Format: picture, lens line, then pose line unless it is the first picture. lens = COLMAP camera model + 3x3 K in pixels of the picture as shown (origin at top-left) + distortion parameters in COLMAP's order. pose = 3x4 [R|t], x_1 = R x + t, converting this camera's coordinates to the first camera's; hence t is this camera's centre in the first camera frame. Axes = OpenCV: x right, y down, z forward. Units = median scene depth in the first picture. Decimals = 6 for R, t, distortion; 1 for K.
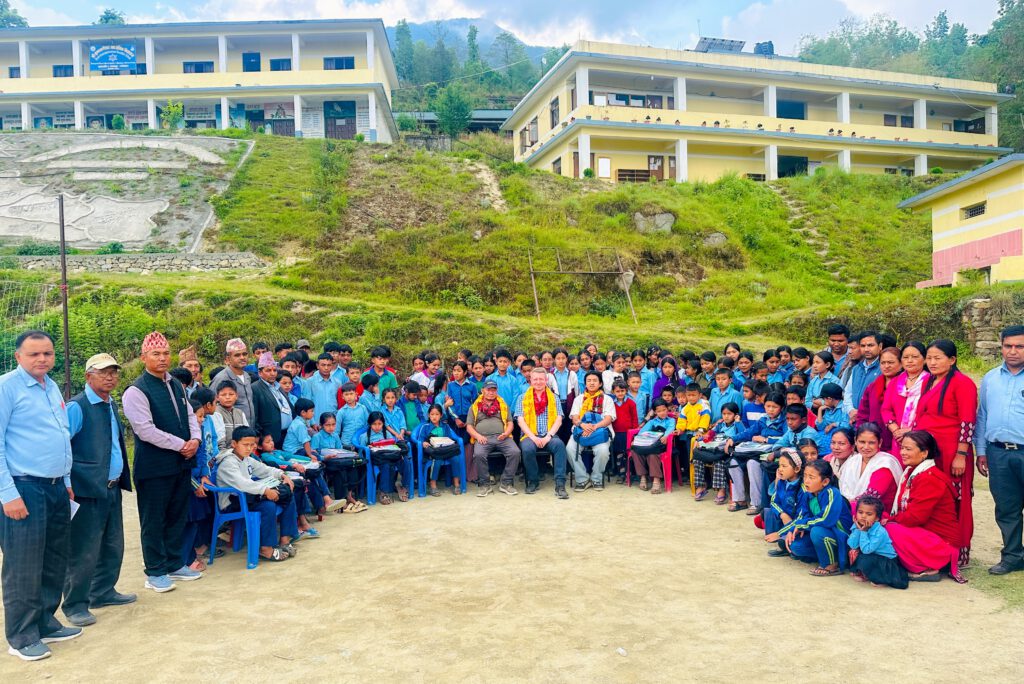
lens RADIAL K [[720.6, 0, 512.0], [0, 720.6, 342.0], [0, 0, 1]] dist [0.090776, -0.181451]
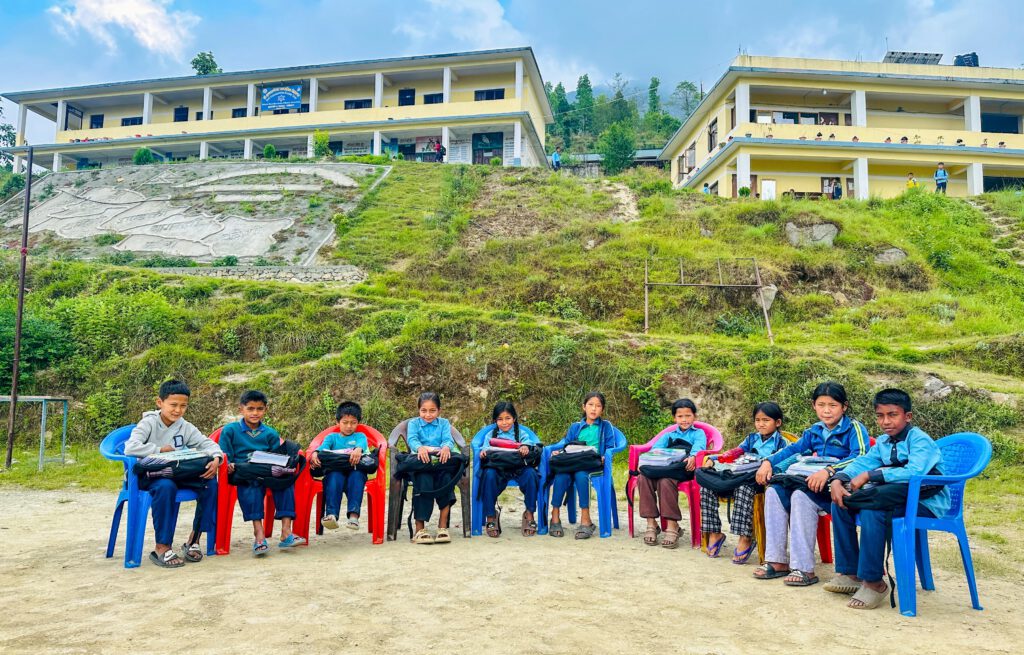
lens RADIAL K [[737.5, 0, 512.0], [0, 737.5, 327.5], [0, 0, 1]] dist [-0.008104, -0.006677]
pose [[0.972380, 0.024022, -0.232164, 0.051479], [-0.044166, 0.995656, -0.081960, 0.020827], [0.229186, 0.089950, 0.969218, 0.095096]]
